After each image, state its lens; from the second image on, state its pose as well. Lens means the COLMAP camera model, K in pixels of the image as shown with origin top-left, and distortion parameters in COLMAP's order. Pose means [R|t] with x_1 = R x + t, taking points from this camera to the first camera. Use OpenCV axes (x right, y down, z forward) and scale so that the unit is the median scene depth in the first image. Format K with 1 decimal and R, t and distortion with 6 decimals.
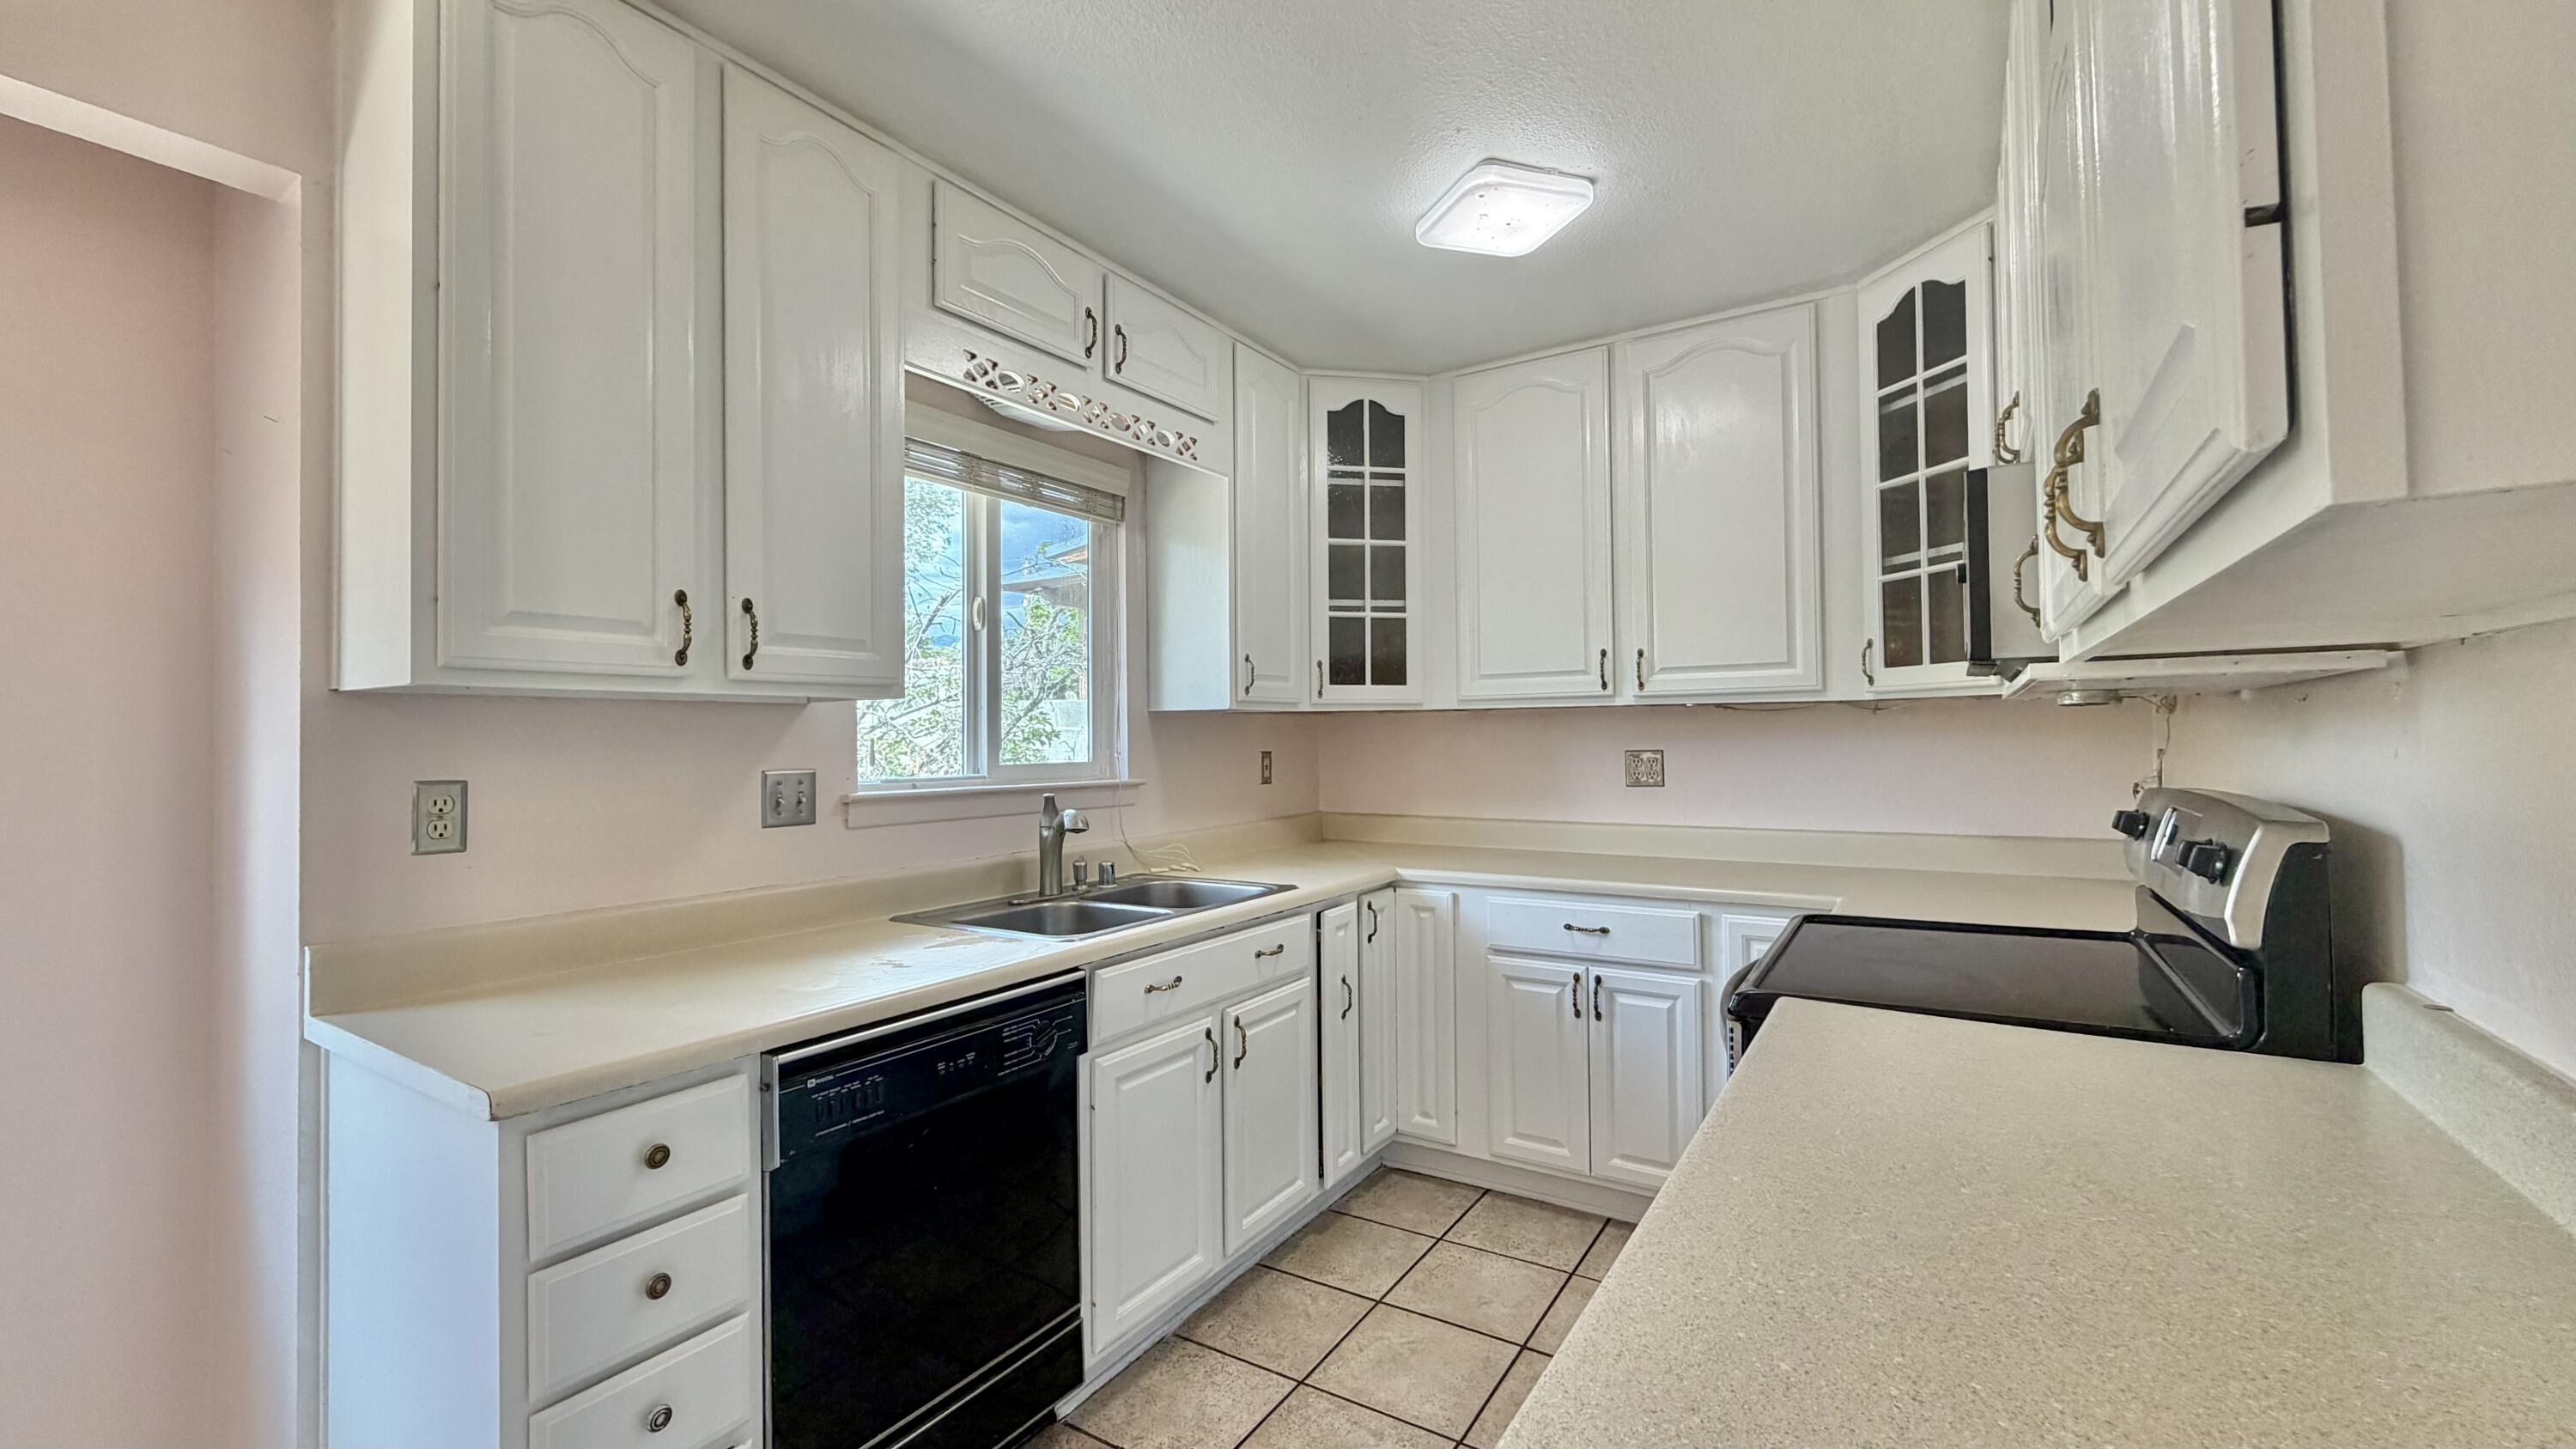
lens RADIAL K [[1029.1, 0, 1290.0], [0, 1029.1, 733.2], [0, 0, 1]] dist [0.002019, 0.000192]
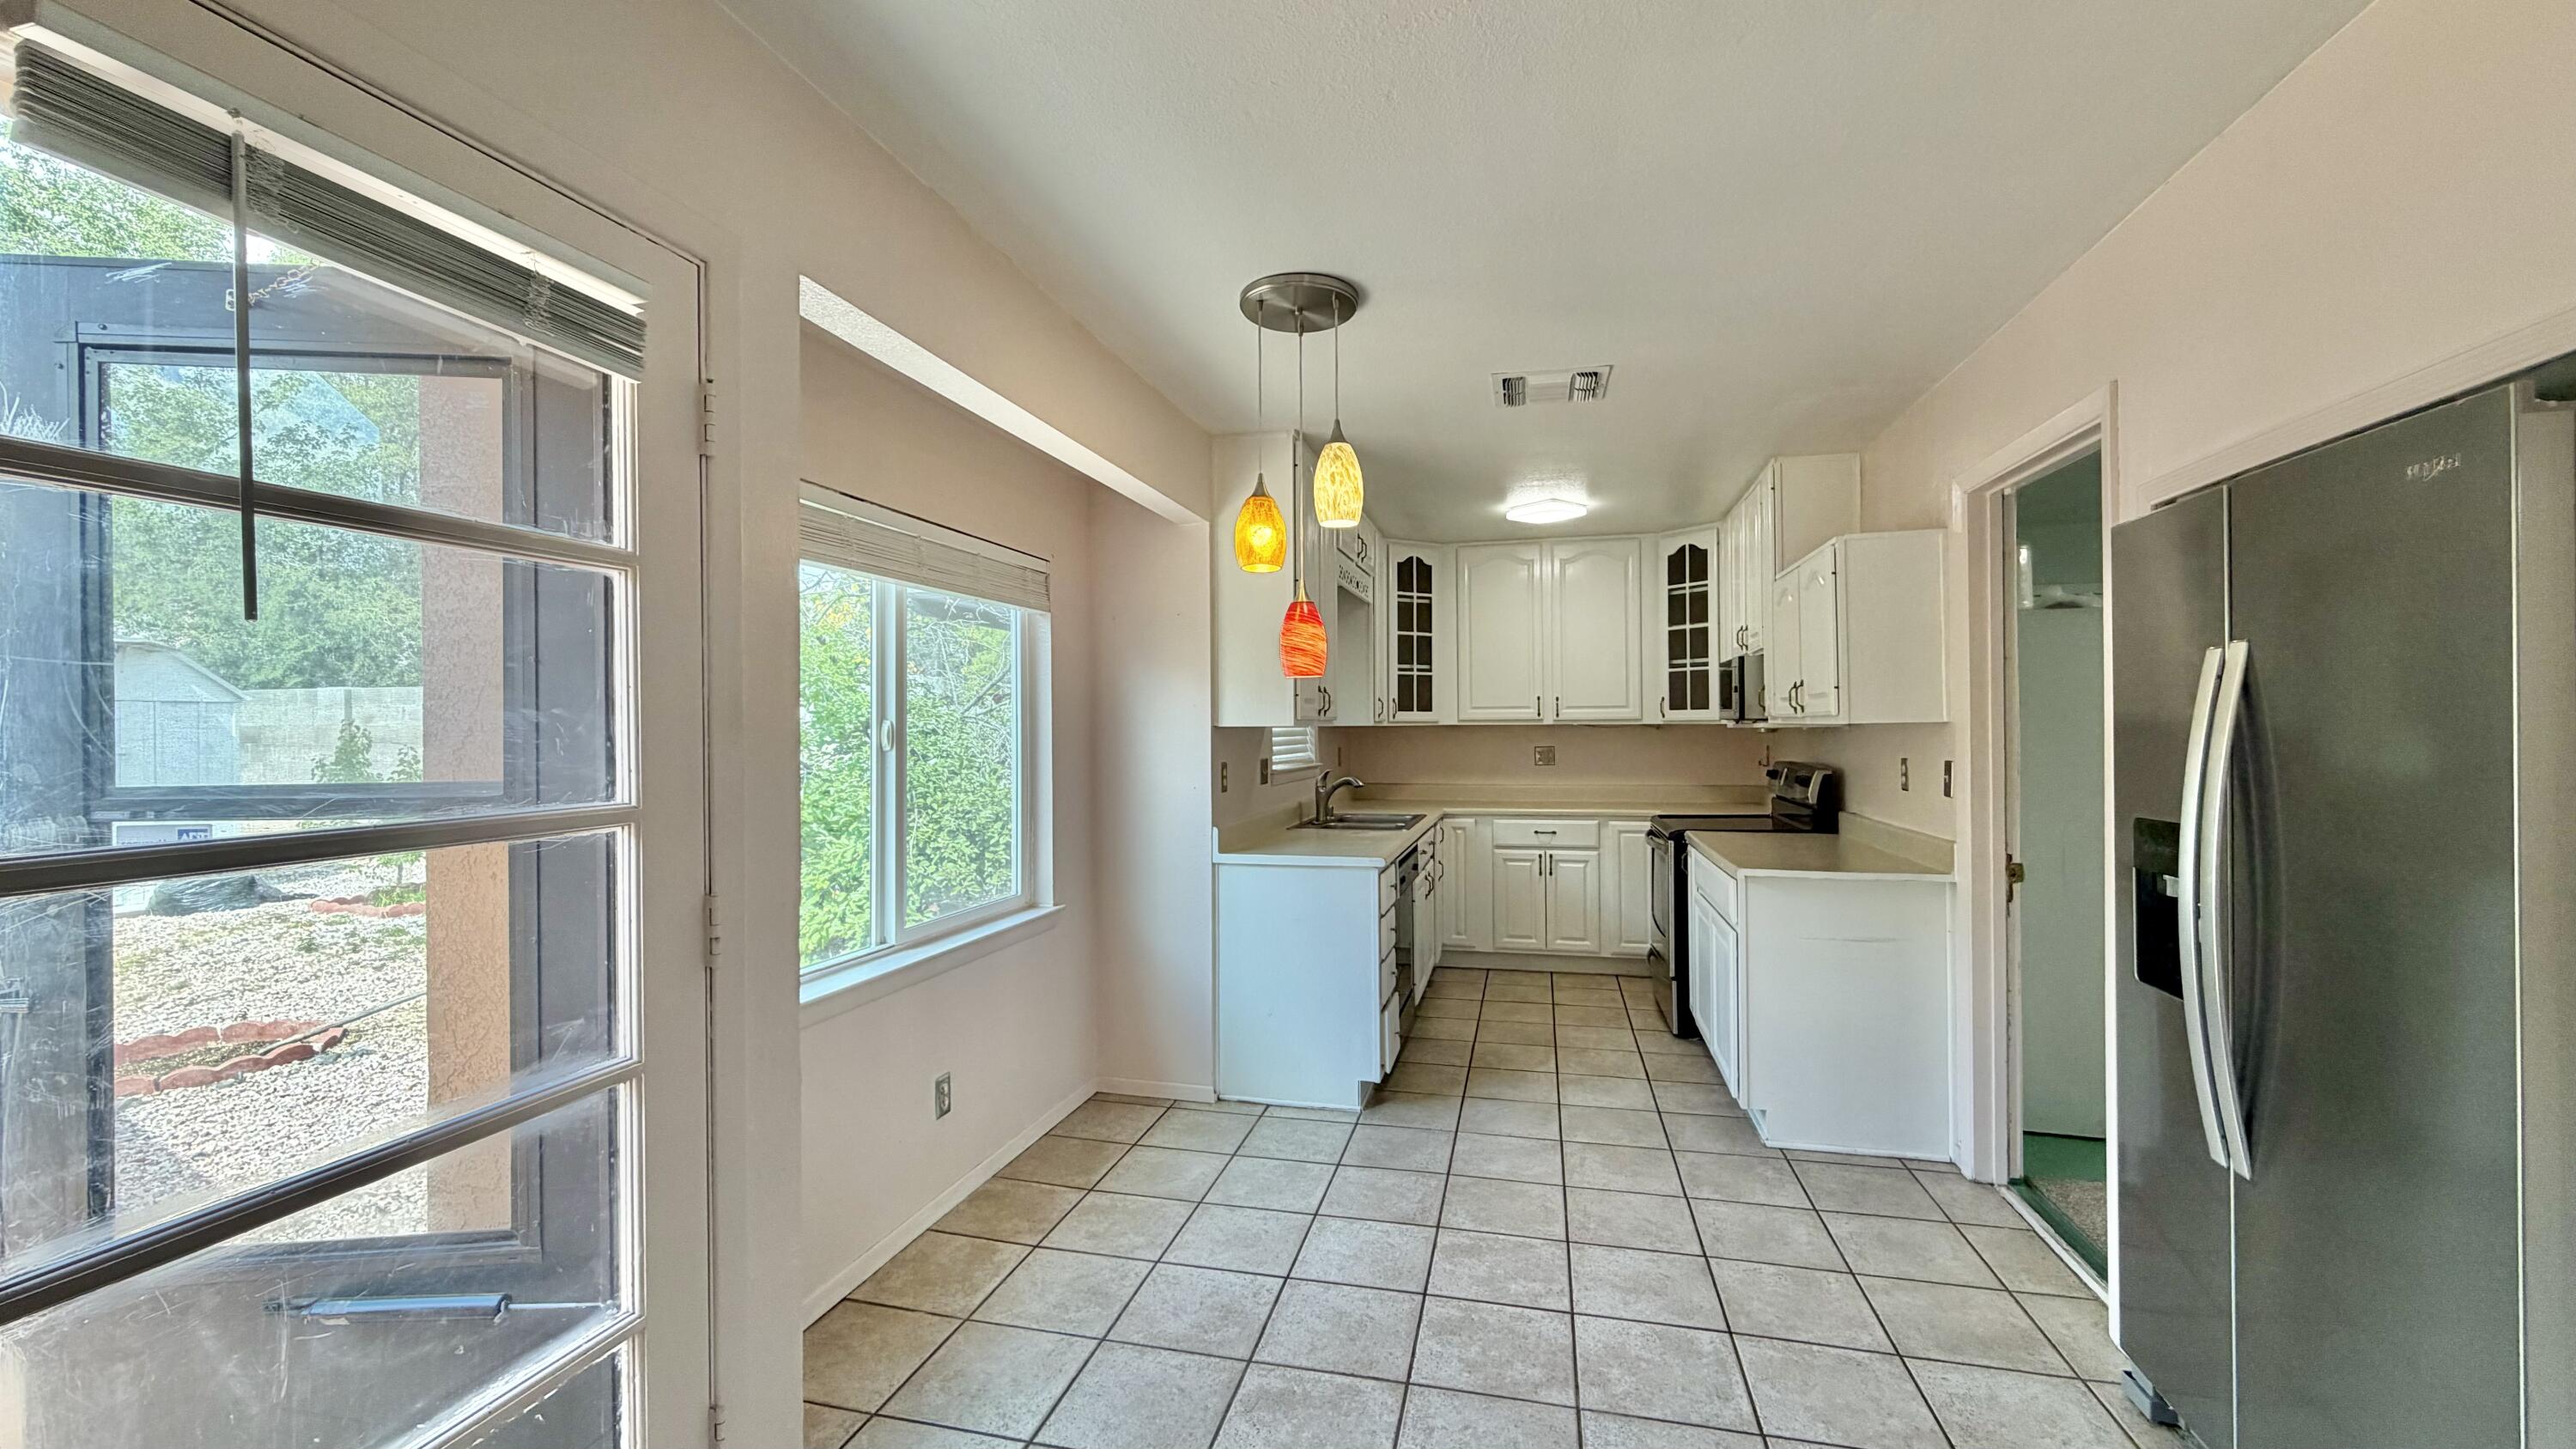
lens RADIAL K [[1029.1, 0, 1282.9], [0, 1029.1, 727.6], [0, 0, 1]] dist [0.002019, 0.000192]
pose [[0.949679, 0.003648, 0.313203, -0.872987], [-0.004975, 0.999982, 0.003438, -0.027003], [-0.313184, -0.004824, 0.949680, -0.815659]]
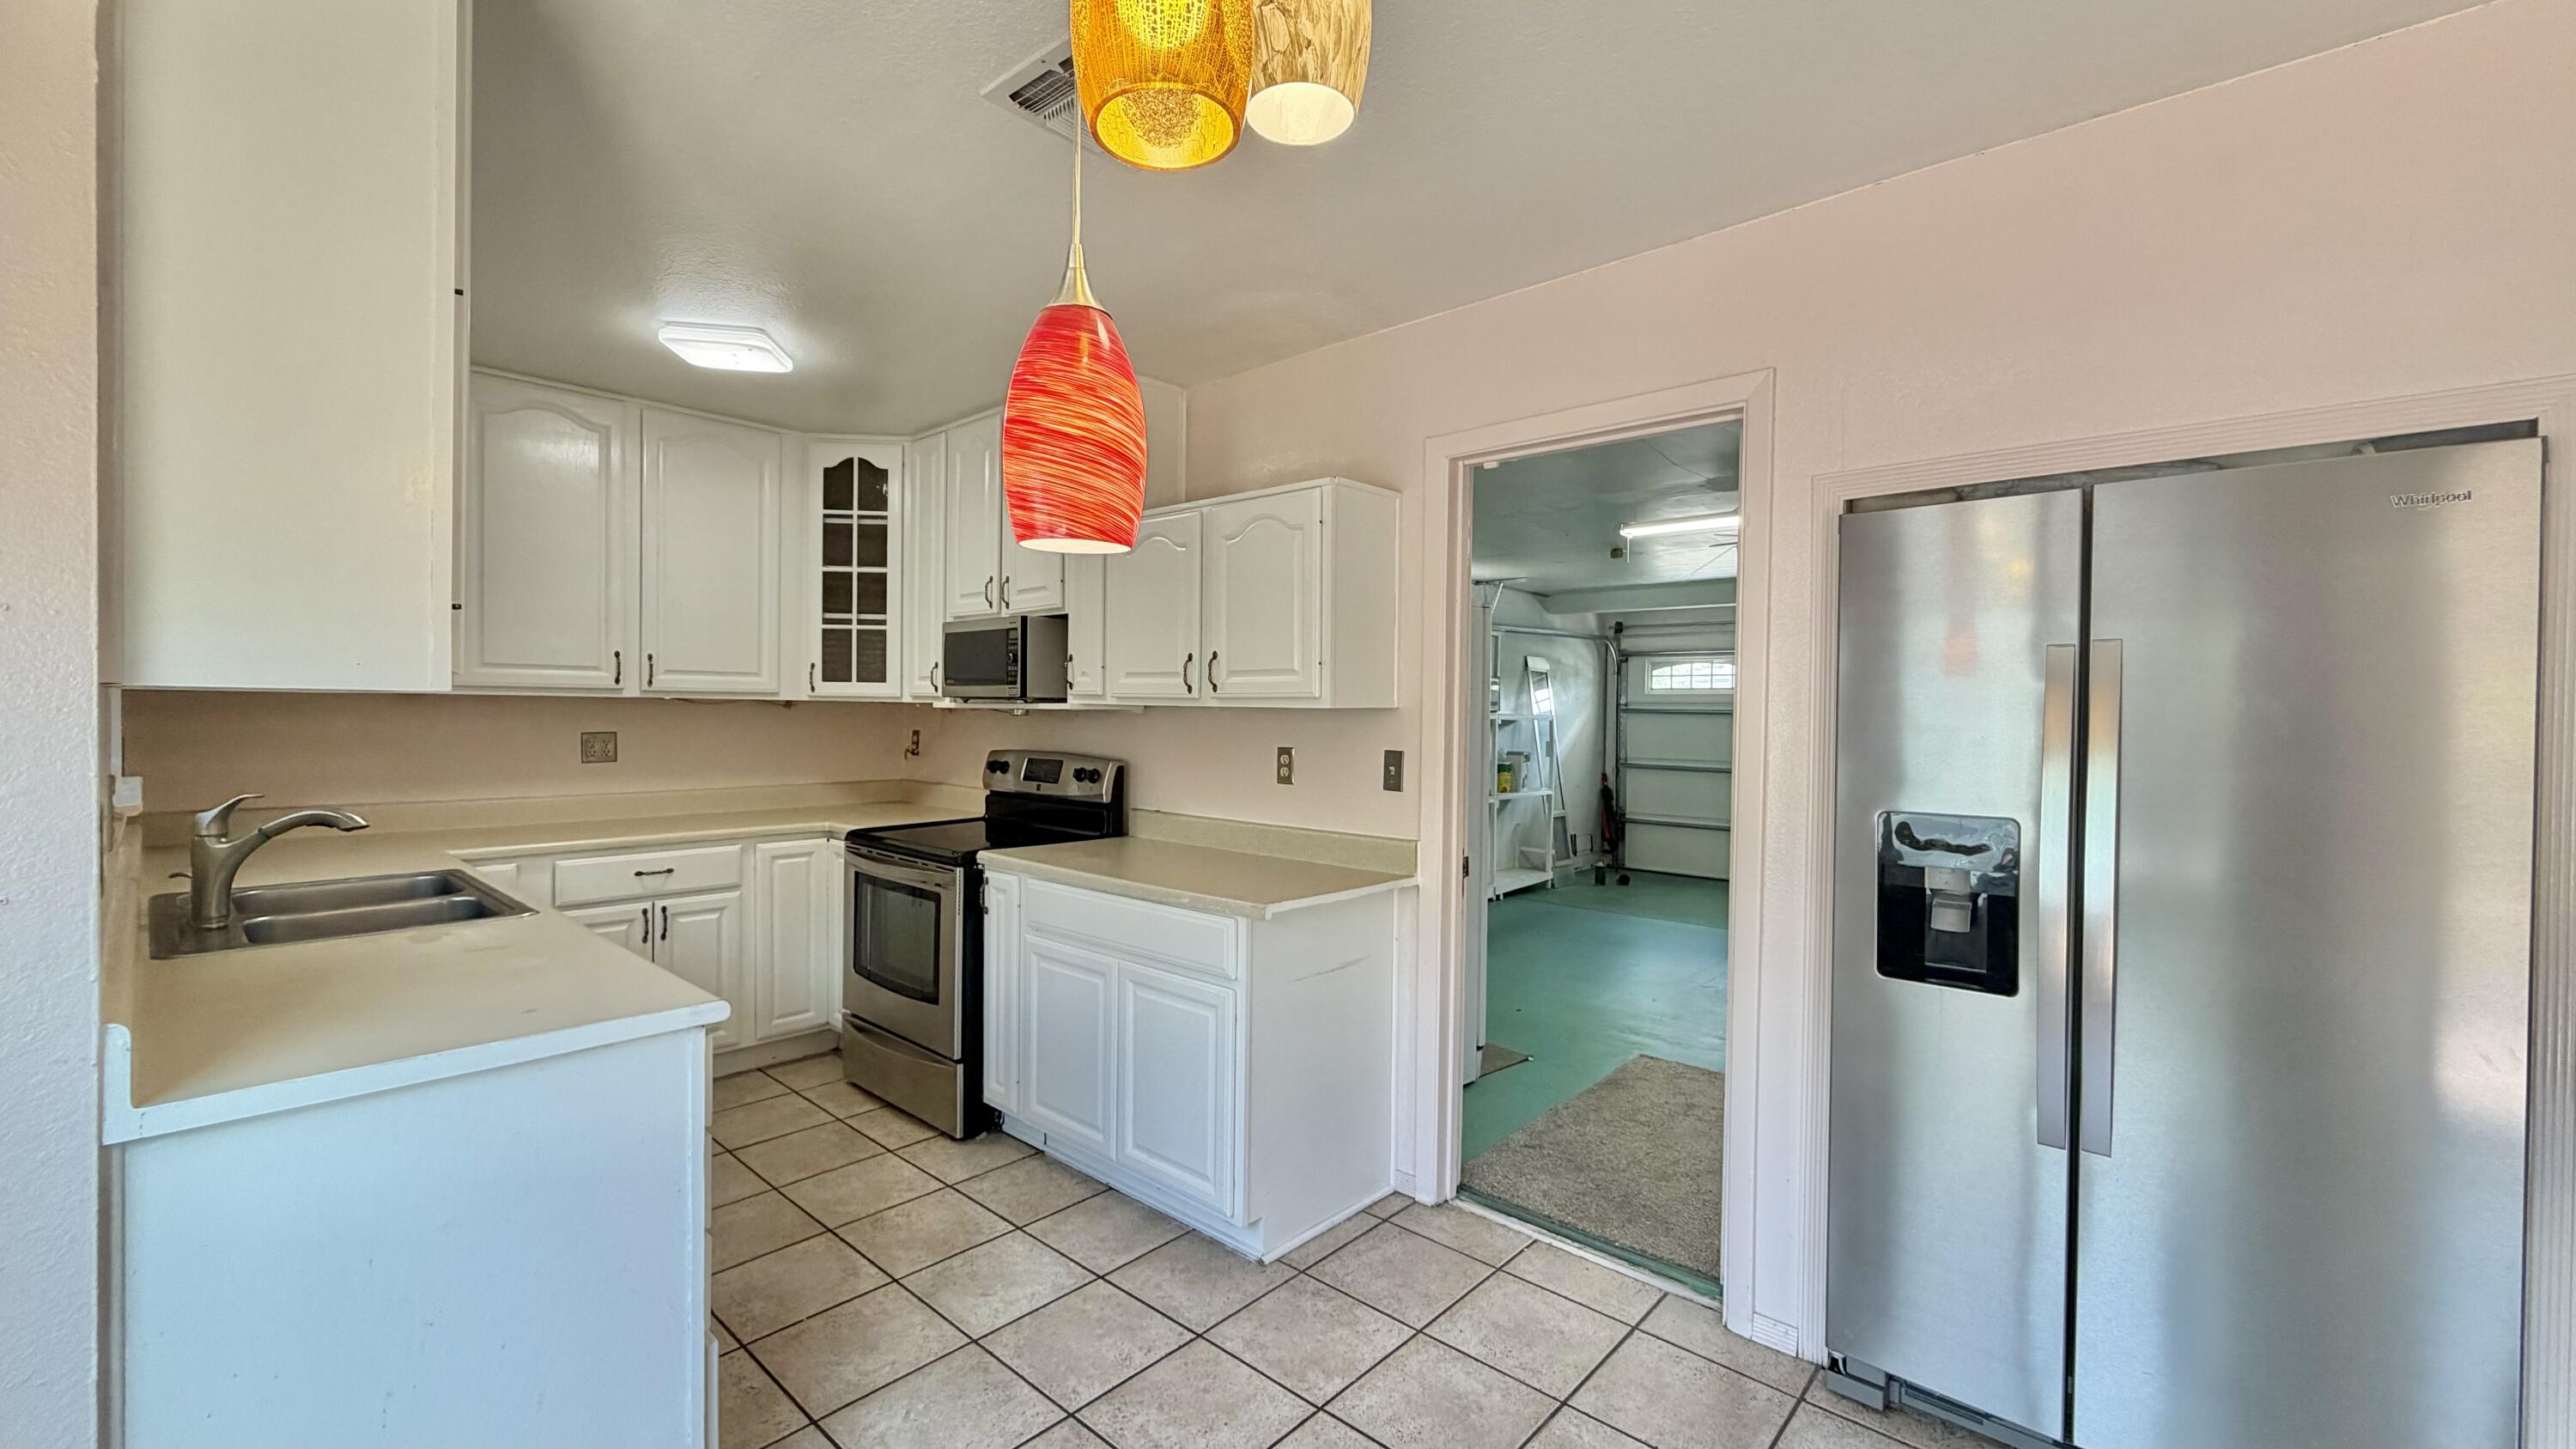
lens RADIAL K [[1029.1, 0, 1283.0], [0, 1029.1, 726.0], [0, 0, 1]] dist [0.002019, 0.000192]
pose [[0.168751, -0.004109, 0.985650, -0.851548], [-0.021750, 0.999732, 0.007892, -0.020442], [-0.985419, -0.022770, 0.168616, 0.010752]]
